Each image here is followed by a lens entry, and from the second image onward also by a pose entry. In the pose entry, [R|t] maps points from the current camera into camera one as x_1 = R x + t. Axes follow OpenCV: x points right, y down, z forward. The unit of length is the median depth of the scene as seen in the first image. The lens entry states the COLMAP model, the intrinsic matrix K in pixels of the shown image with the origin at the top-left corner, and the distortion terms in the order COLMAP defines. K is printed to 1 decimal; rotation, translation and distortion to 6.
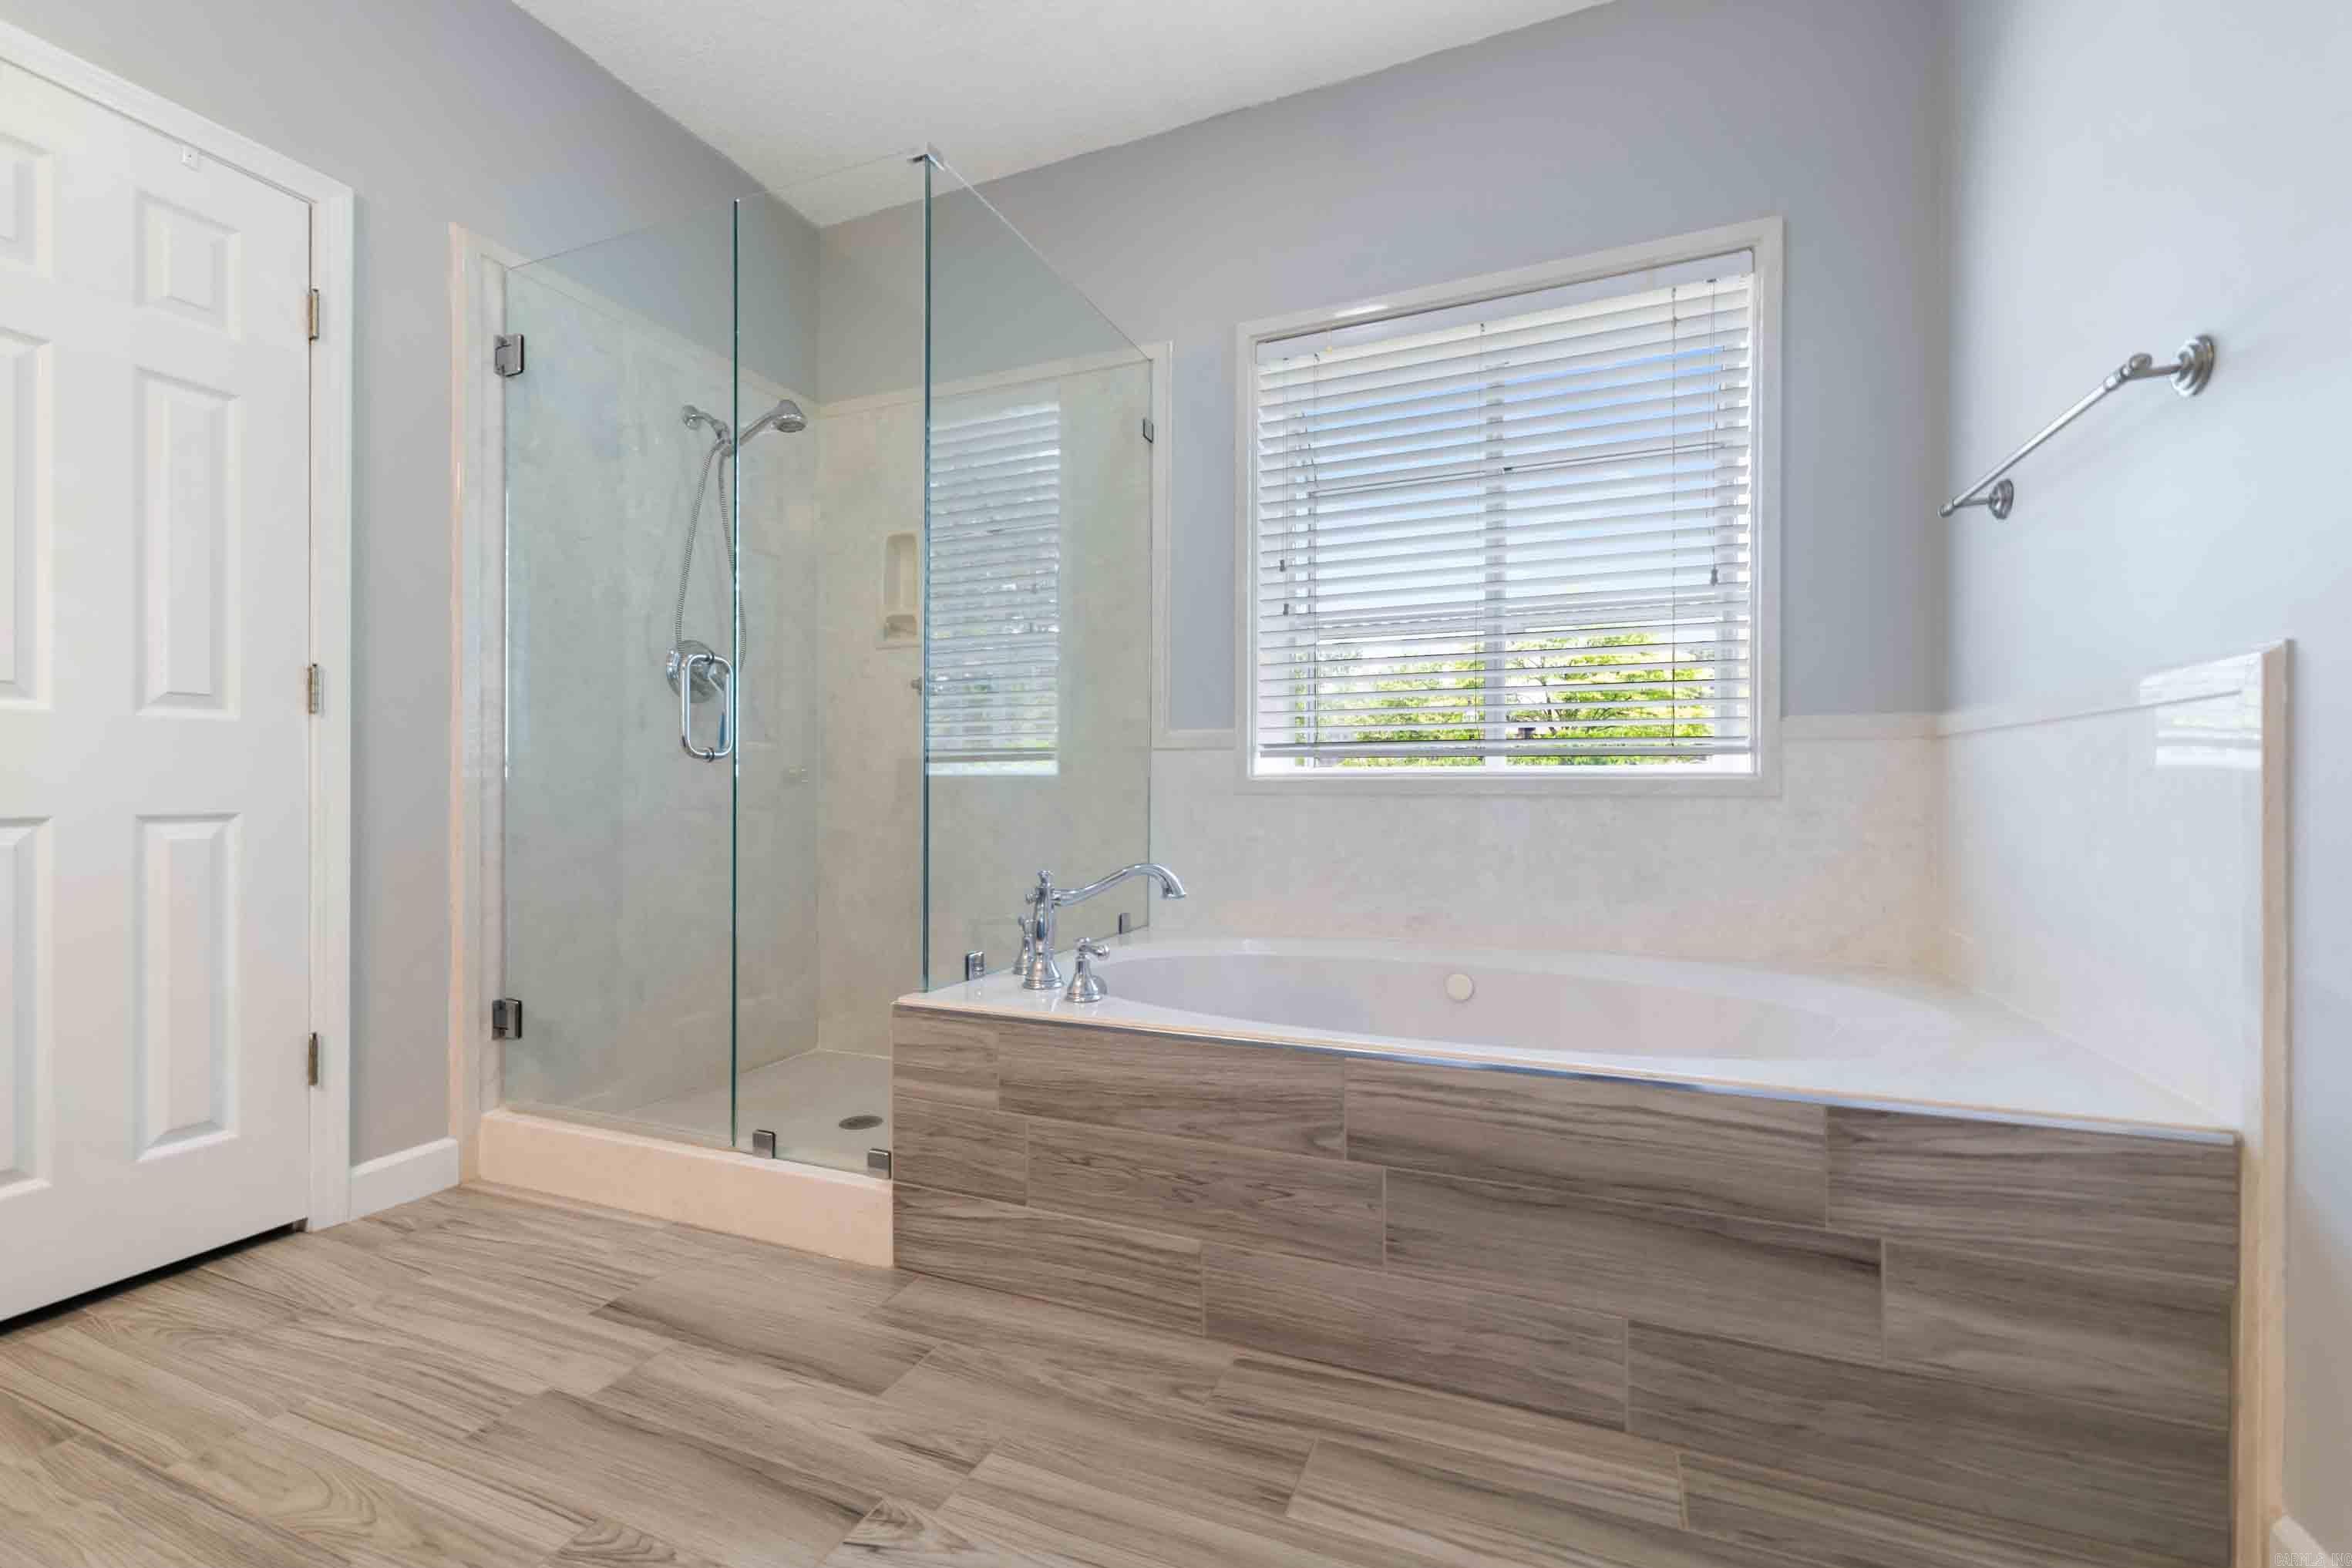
lens RADIAL K [[973.3, 0, 1181.0], [0, 973.3, 788.9], [0, 0, 1]] dist [0.001592, -0.000407]
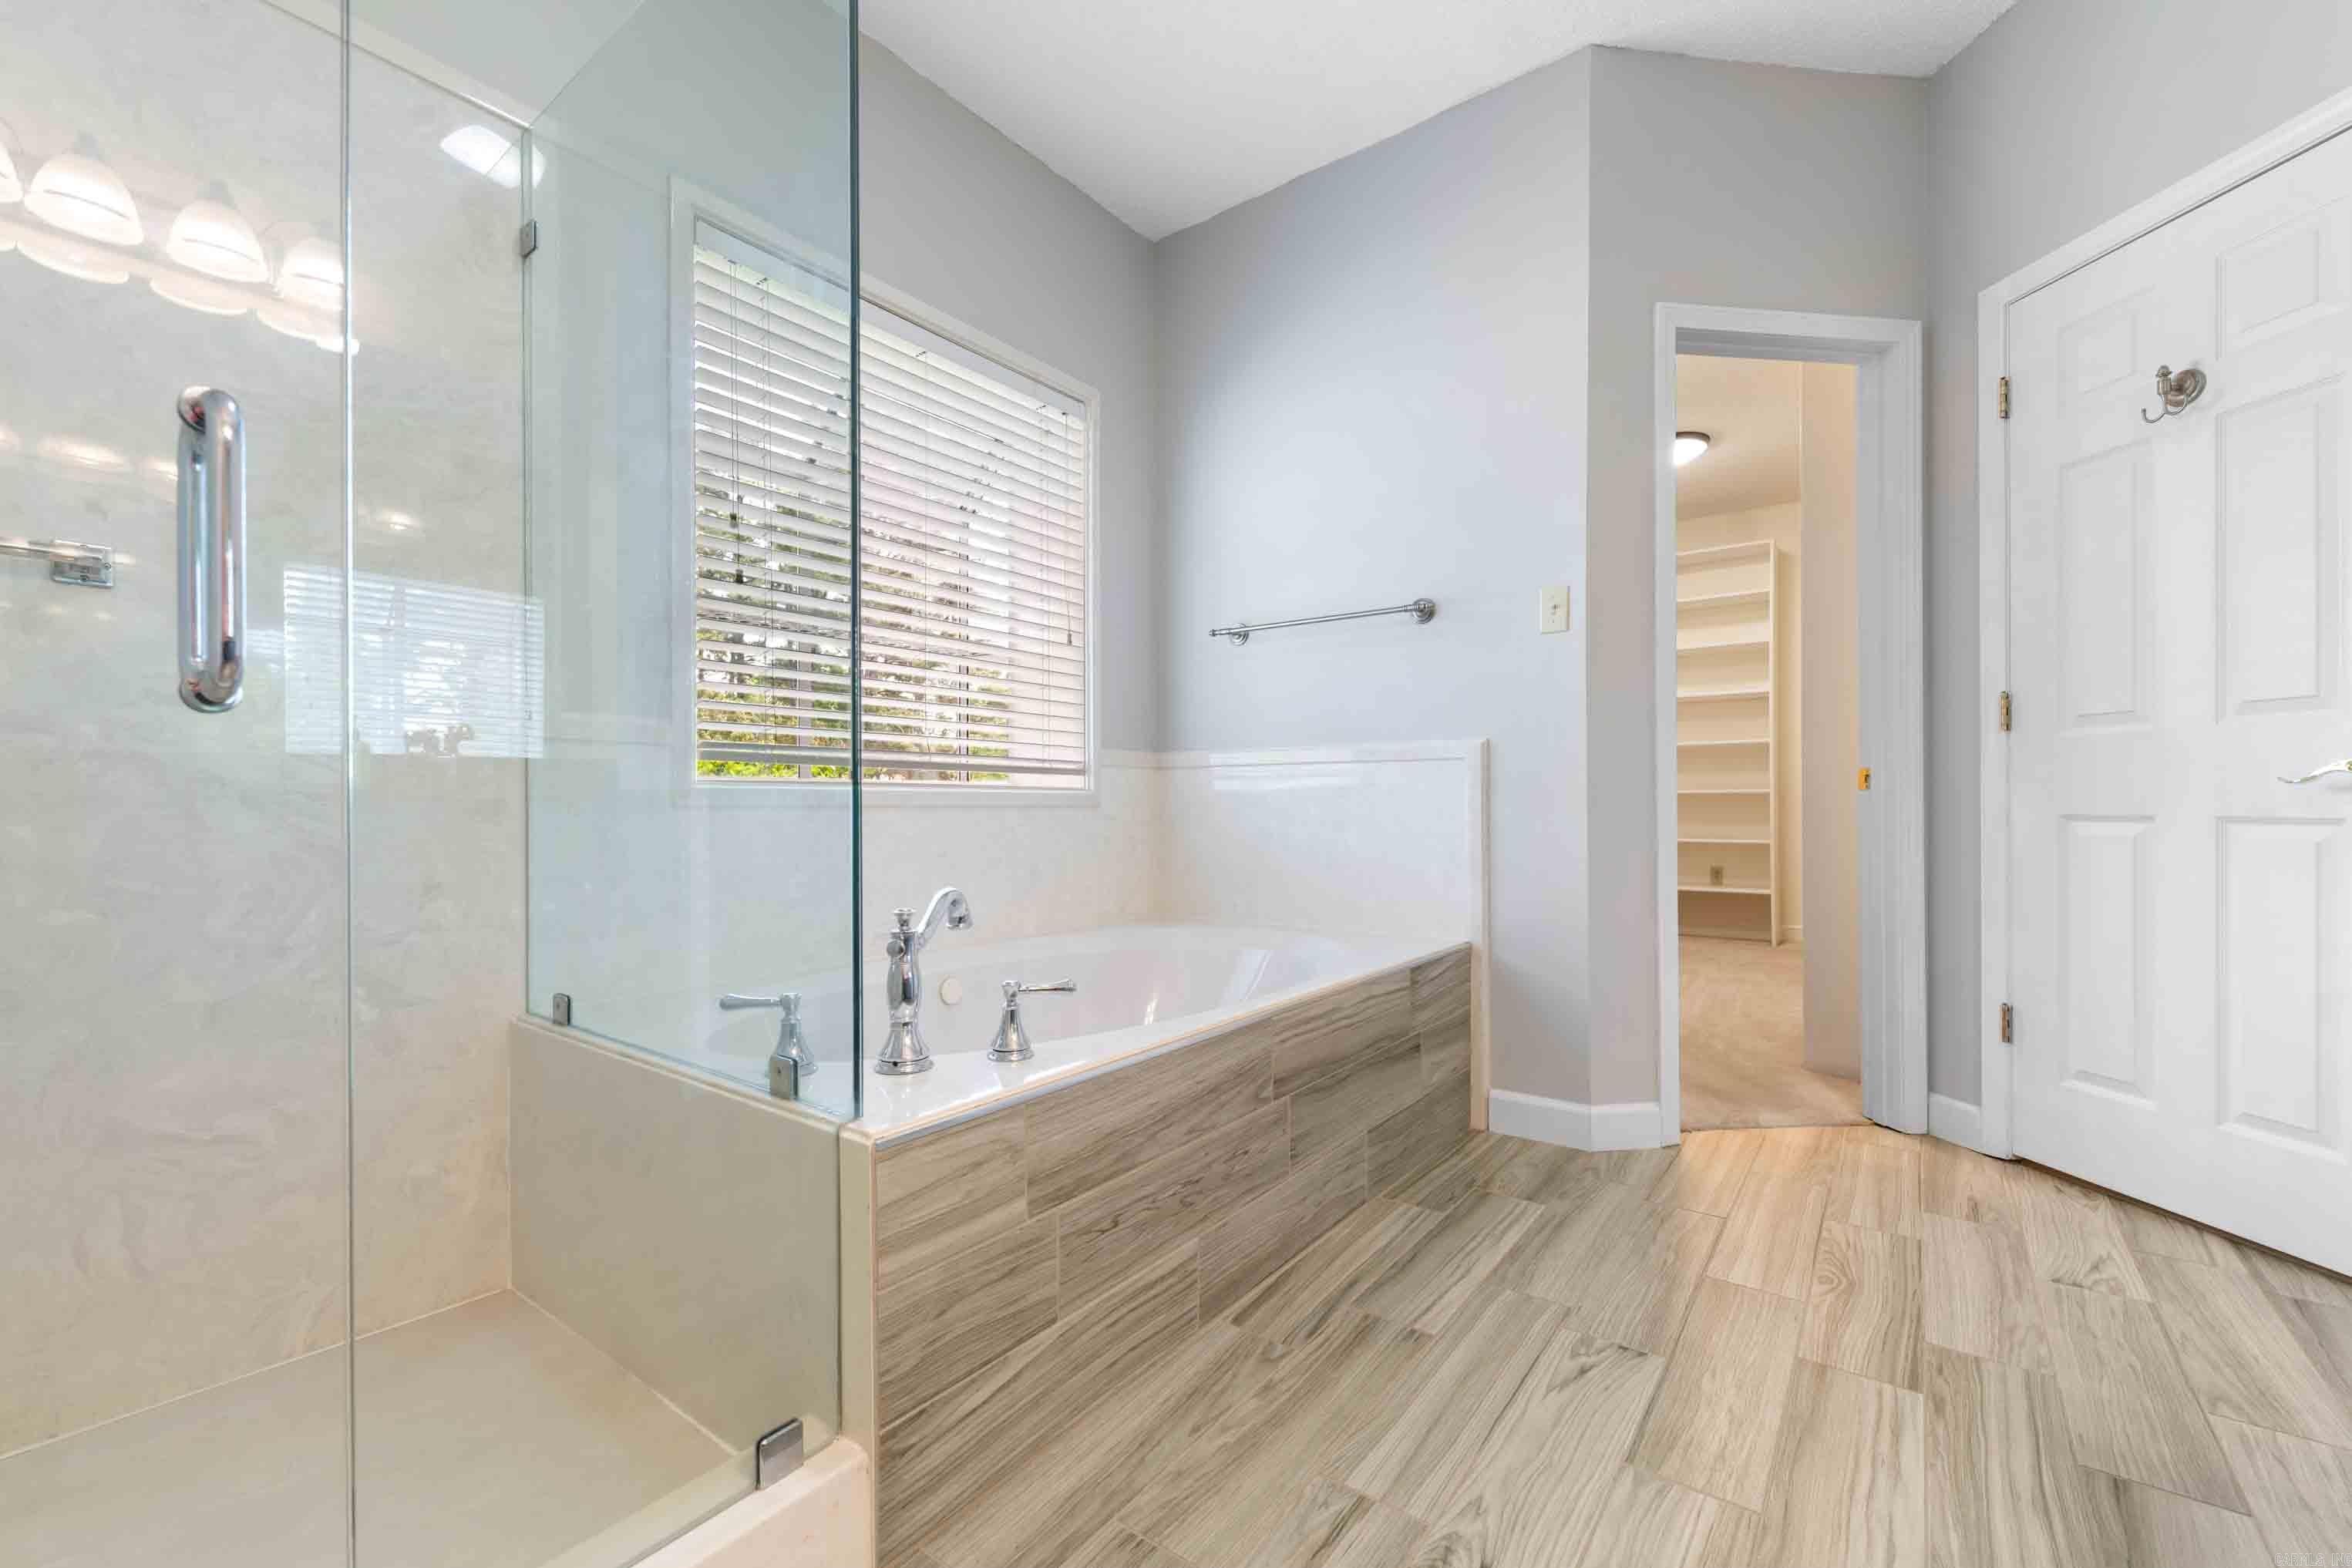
lens RADIAL K [[958.3, 0, 1177.2], [0, 958.3, 801.4], [0, 0, 1]] dist [0.001722, -0.000131]
pose [[0.248225, 0.002579, 0.968699, -0.887293], [0.000031, 0.999996, -0.002670, 0.006923], [-0.968702, 0.000693, 0.248224, 0.707849]]
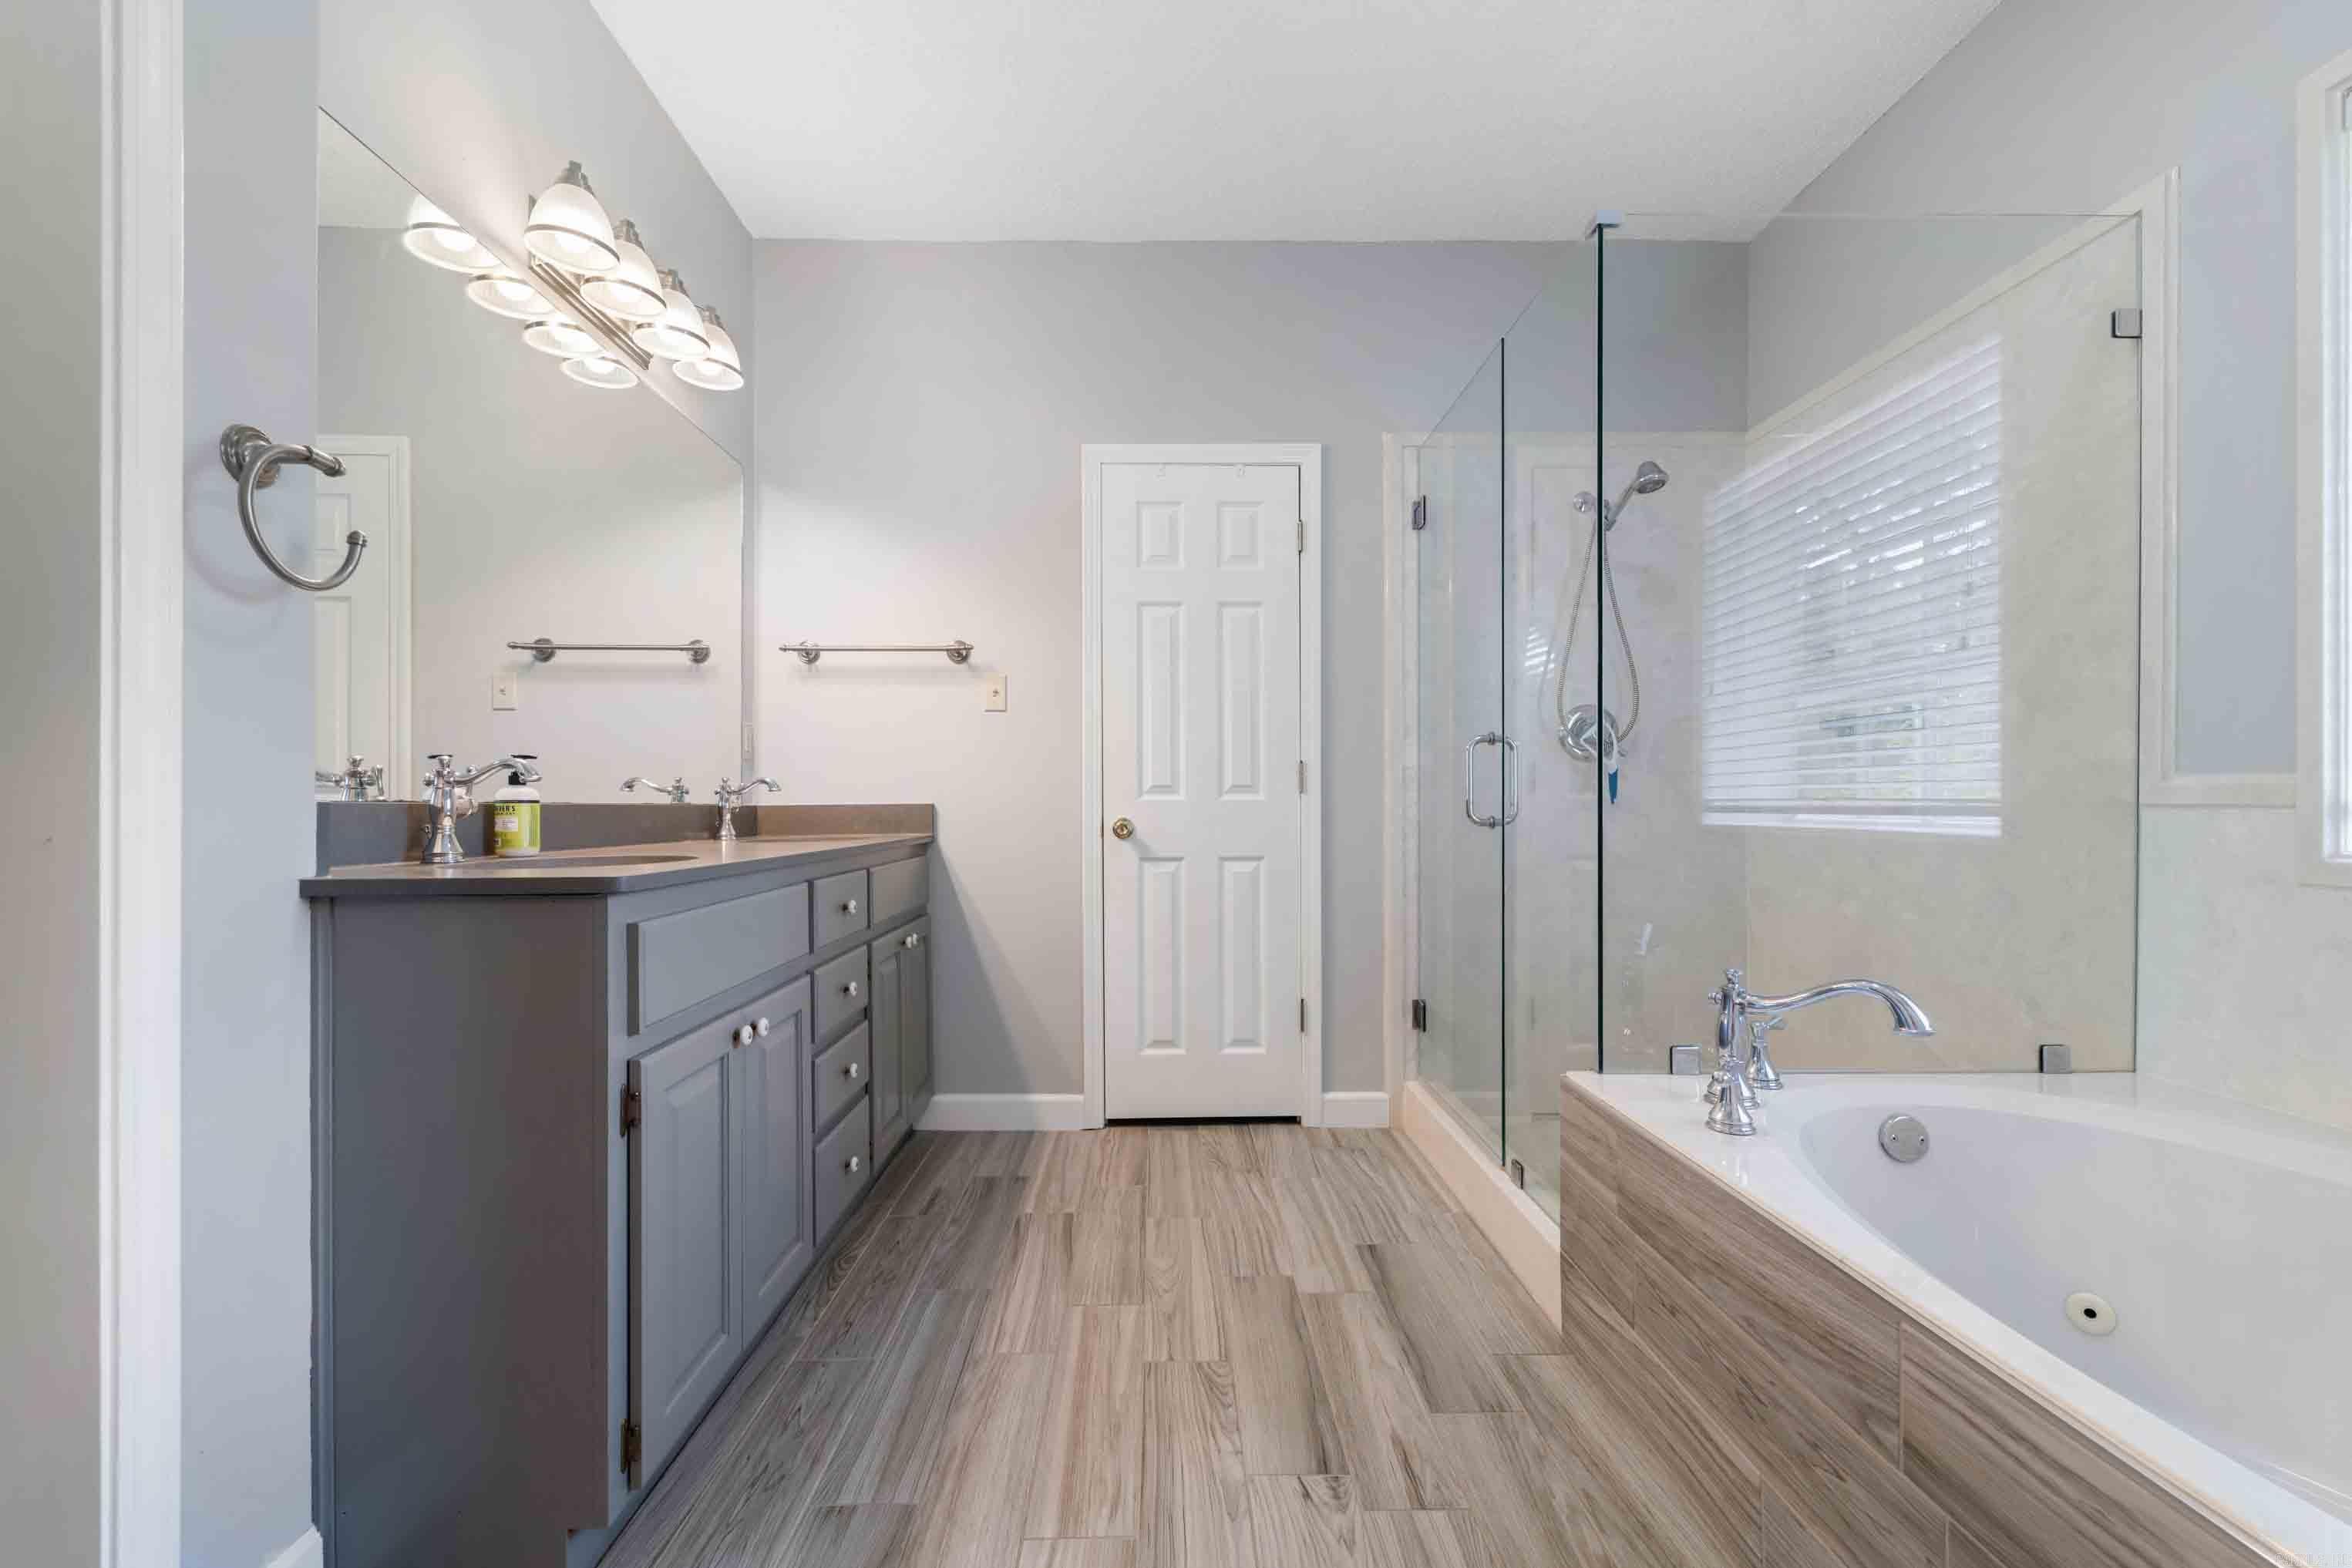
lens RADIAL K [[958.3, 0, 1177.2], [0, 958.3, 801.4], [0, 0, 1]] dist [0.001722, -0.000131]
pose [[0.403215, -0.001571, -0.915104, 0.497873], [0.002632, 0.999996, -0.000557, -0.073788], [0.915101, -0.002184, 0.403218, 0.236320]]
